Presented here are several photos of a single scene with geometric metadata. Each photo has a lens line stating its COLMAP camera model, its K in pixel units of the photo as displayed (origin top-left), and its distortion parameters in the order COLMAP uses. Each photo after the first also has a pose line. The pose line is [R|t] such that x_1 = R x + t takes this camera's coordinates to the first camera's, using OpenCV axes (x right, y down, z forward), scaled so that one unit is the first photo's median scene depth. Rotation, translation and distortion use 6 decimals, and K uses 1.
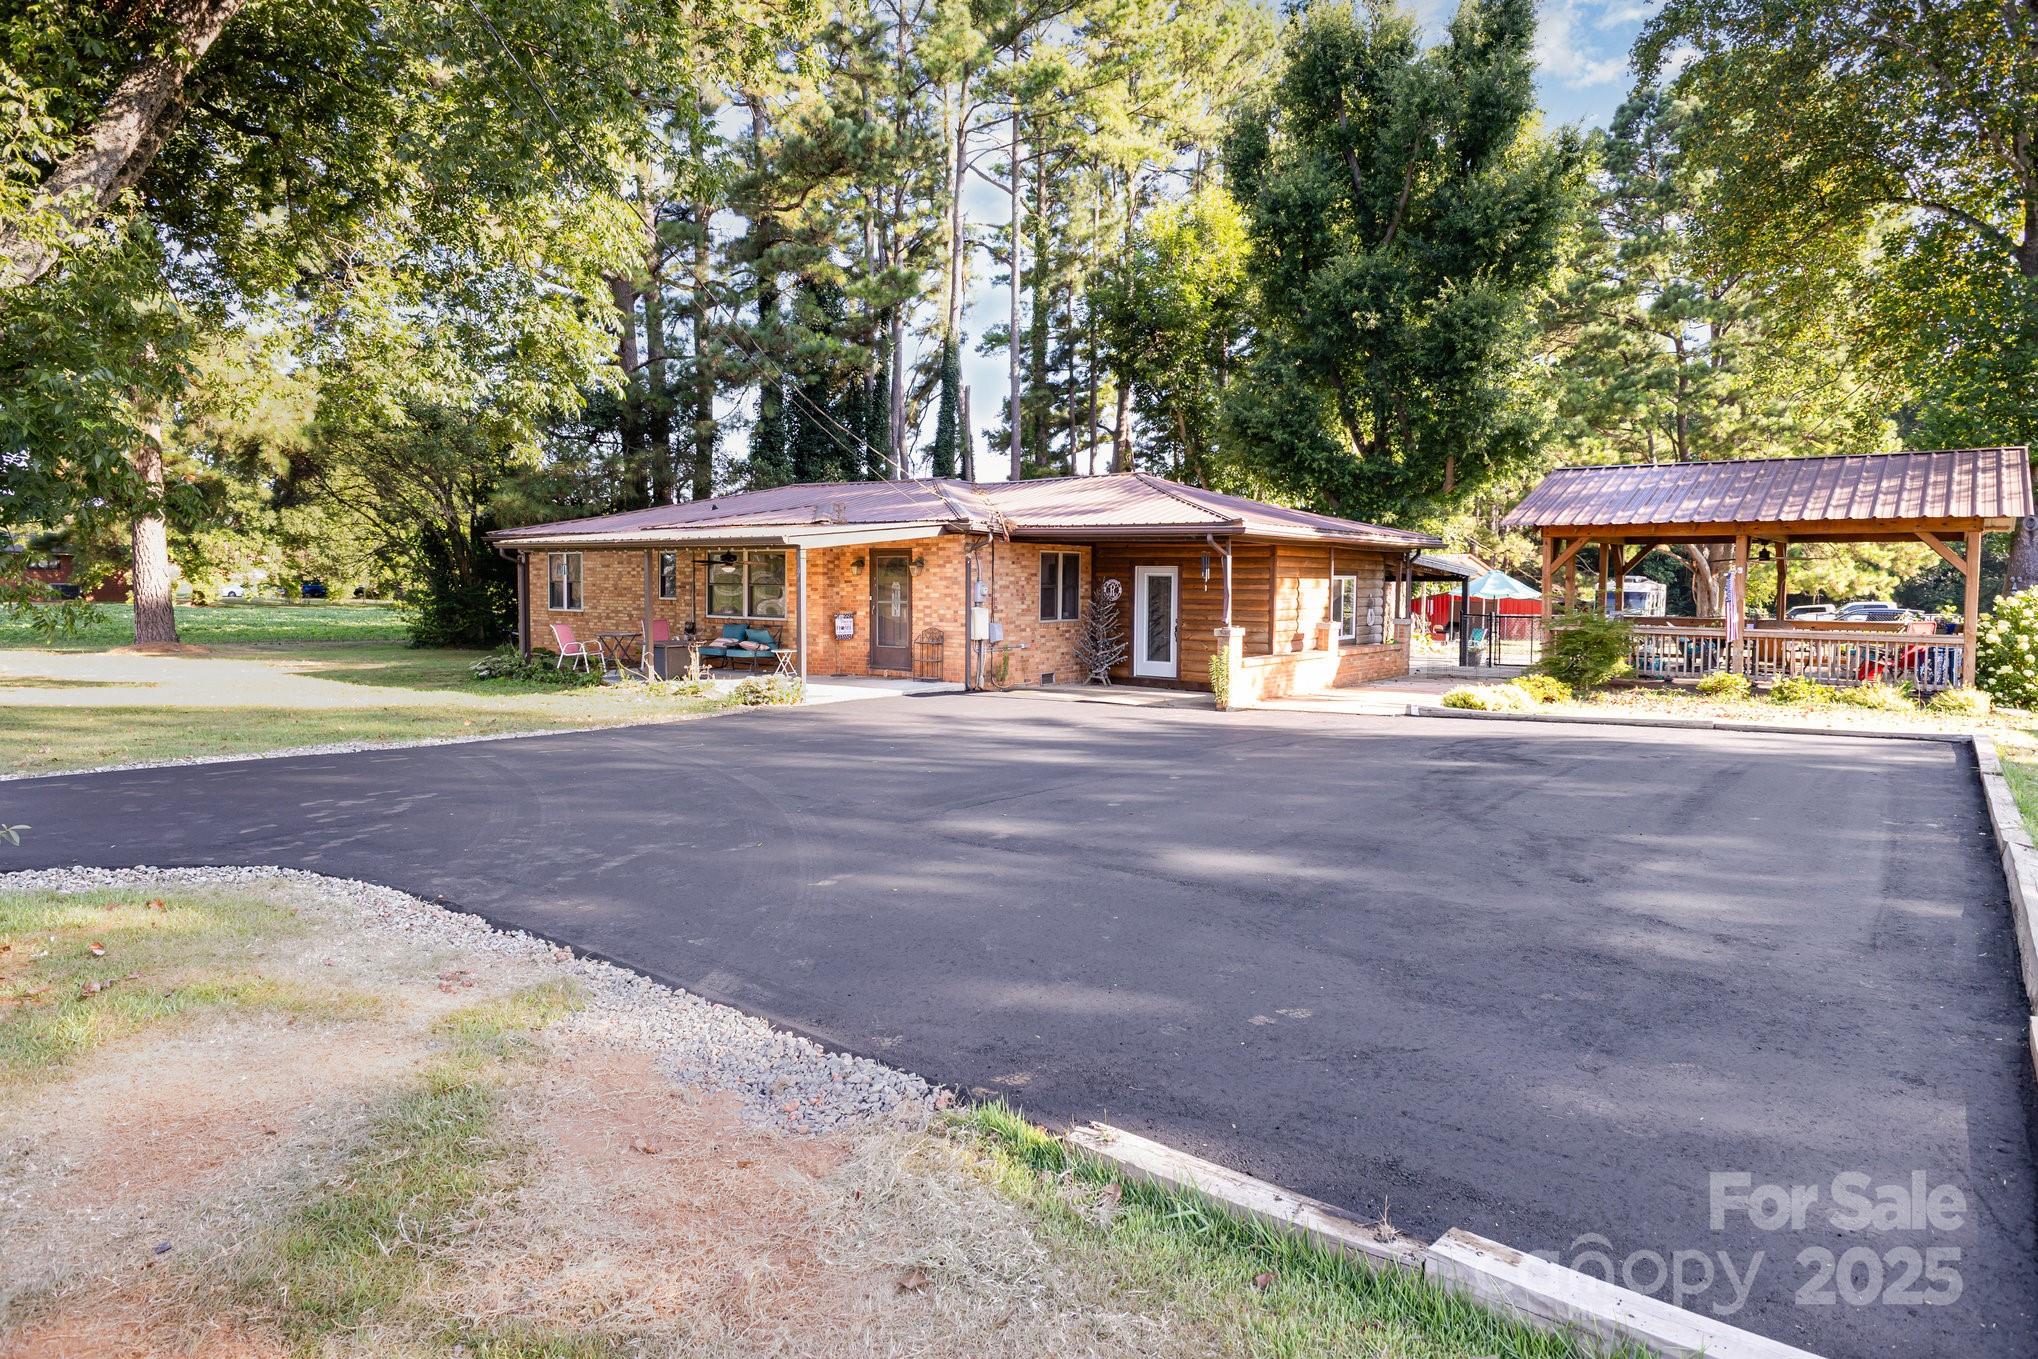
lens RADIAL K [[1215.9, 0, 1018.7], [0, 1215.9, 609.3], [0, 0, 1]] dist [0.002283, 0.000265]
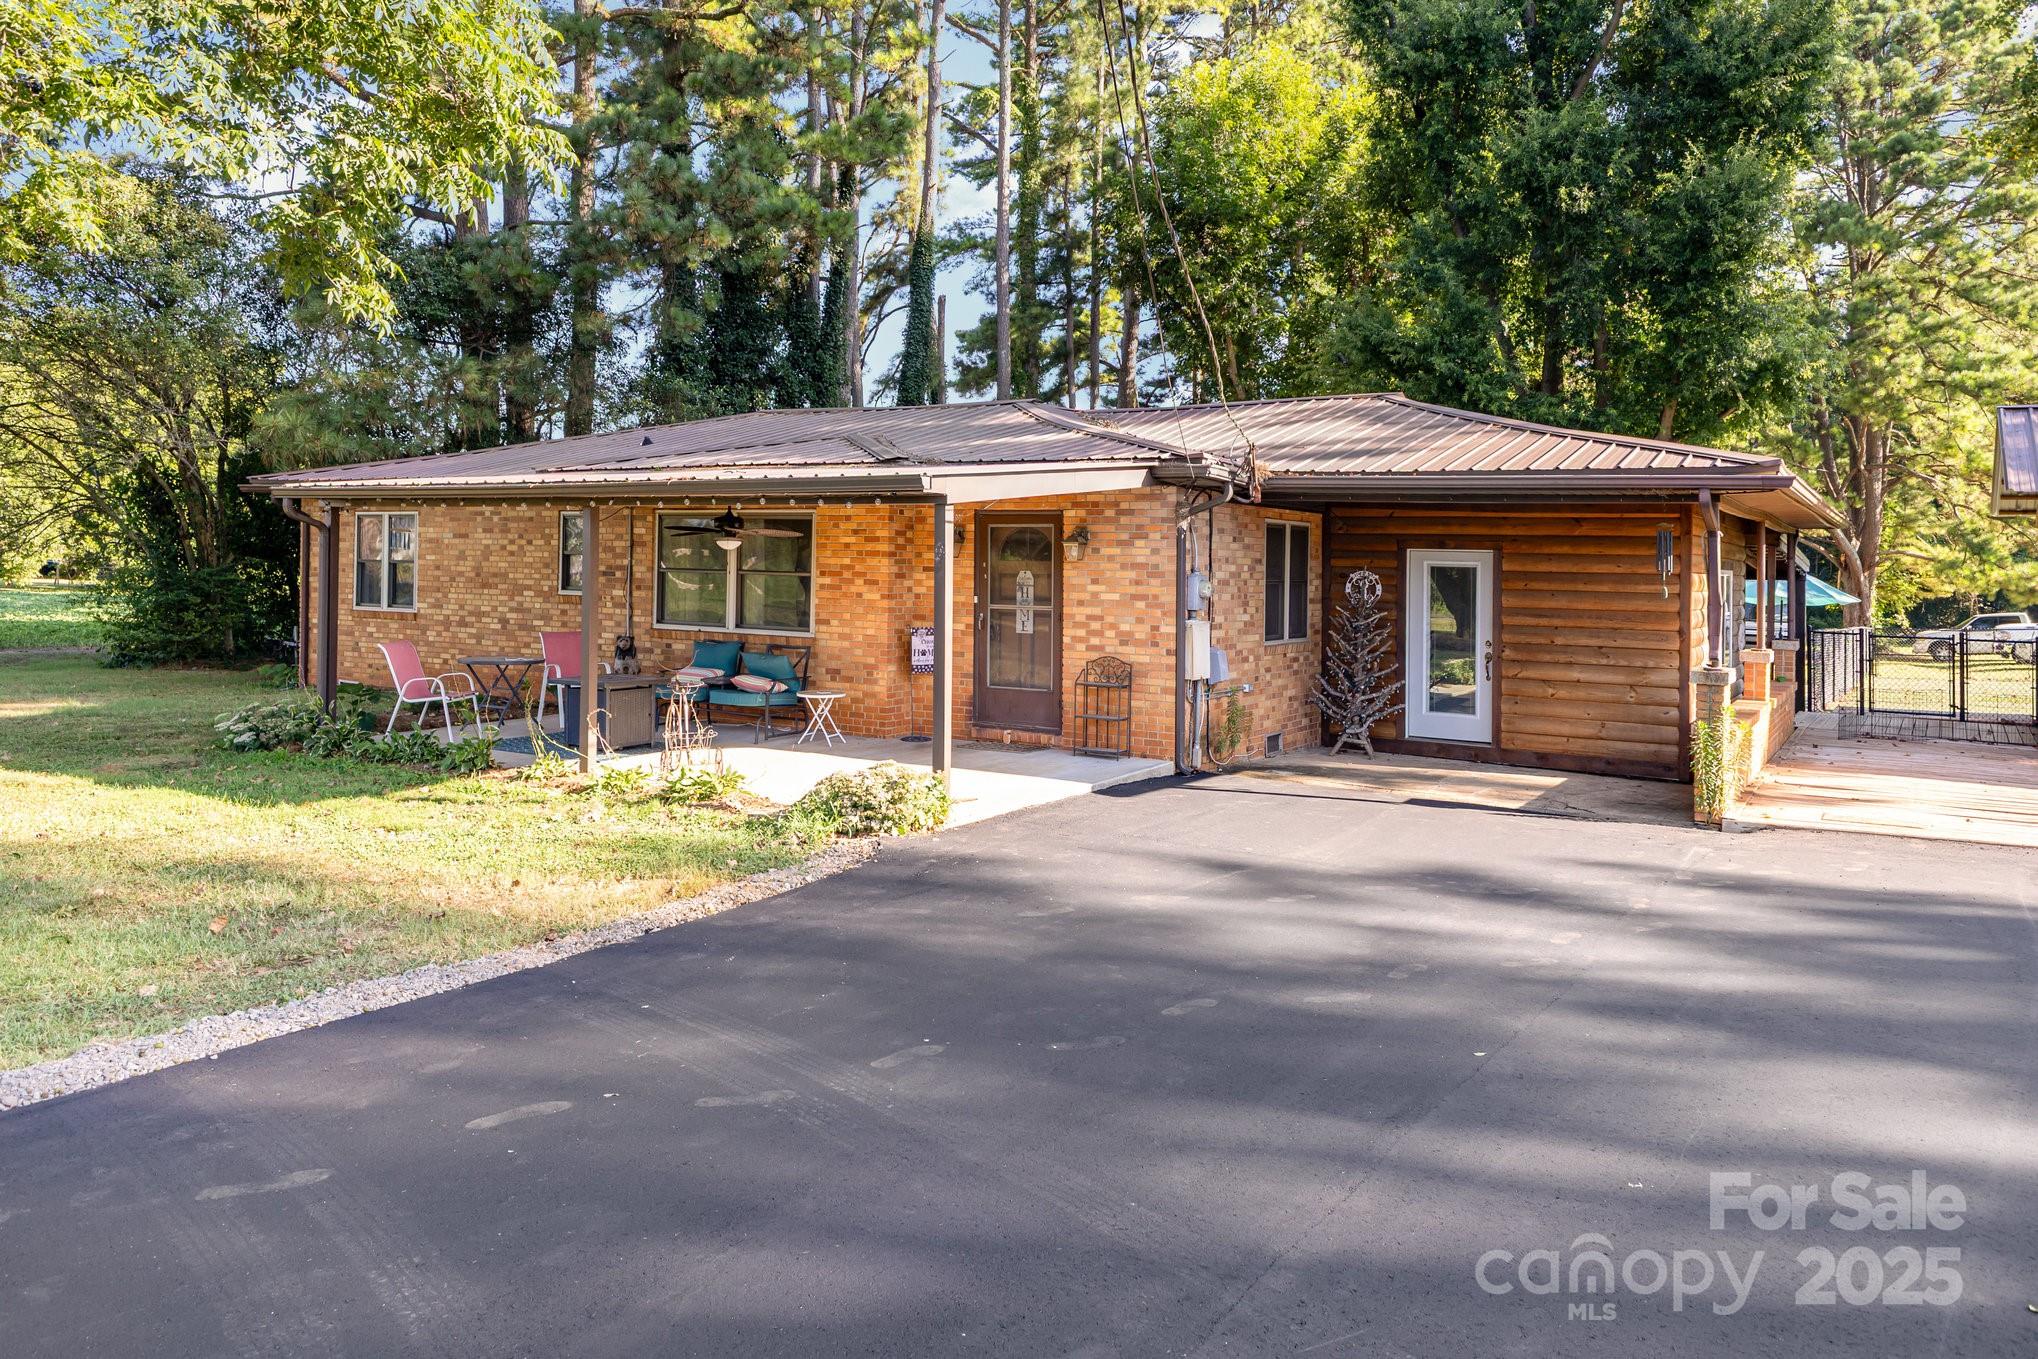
lens RADIAL K [[1461.7, 0, 1020.7], [0, 1461.7, 528.2], [0, 0, 1]] dist [0.004320, -0.000093]
pose [[0.996246, 0.016481, 0.084988, -0.102398], [-0.012264, 0.998679, -0.049897, -0.005557], [-0.085698, 0.048667, 0.995132, 0.216417]]
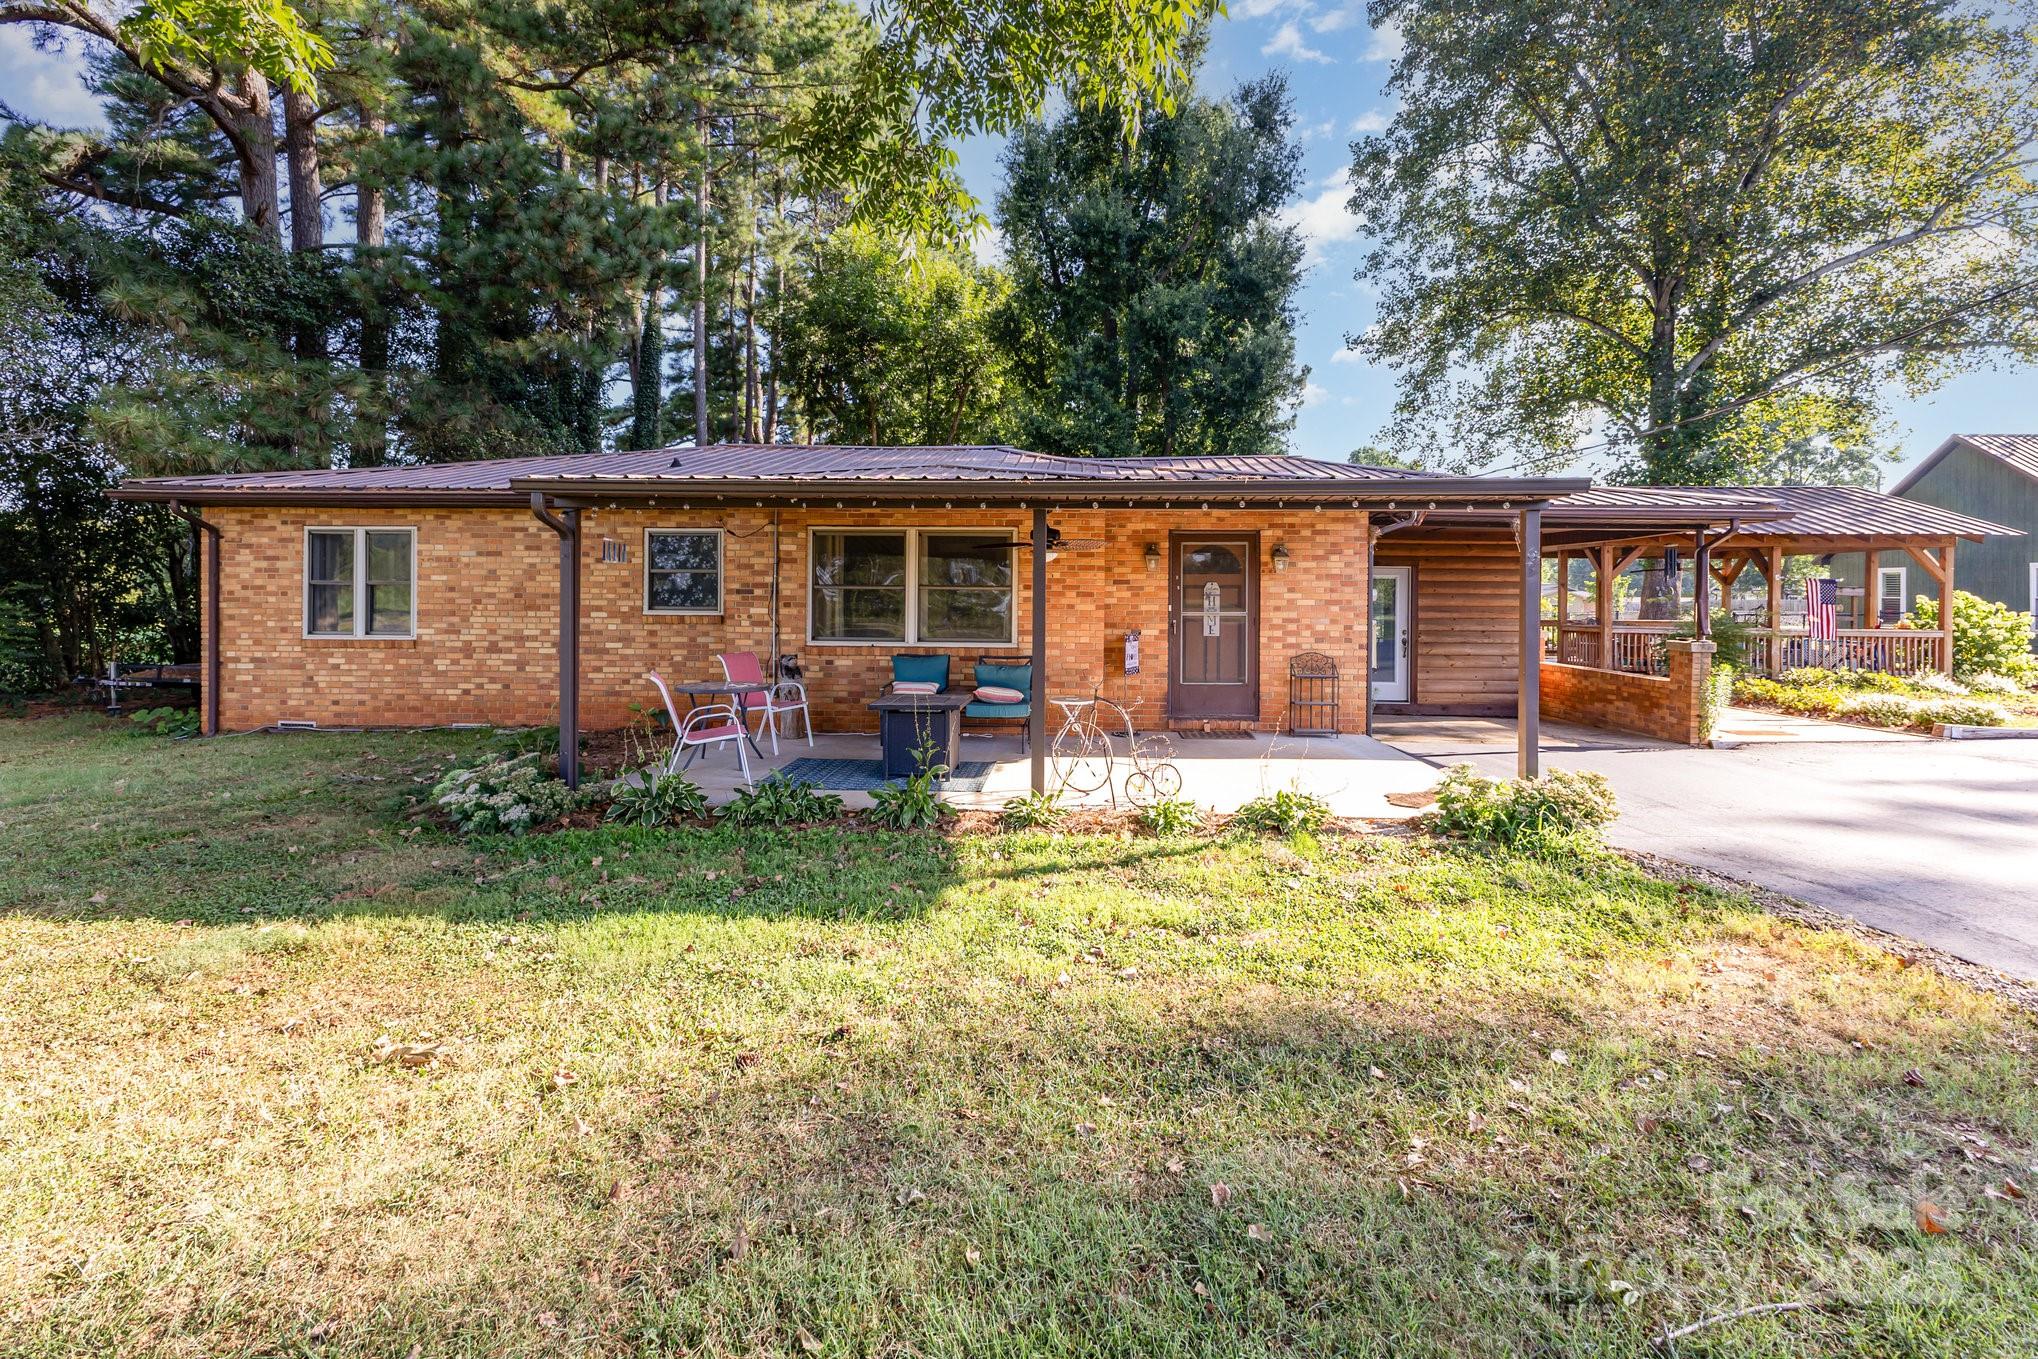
lens RADIAL K [[932.6, 0, 1046.5], [0, 932.6, 563.8], [0, 0, 1]] dist [-0.002417, -0.000171]
pose [[0.823953, 0.017907, 0.566376, -0.290659], [0.012975, 0.998642, -0.050449, -0.005502], [-0.566510, 0.048917, 0.822602, 0.411487]]
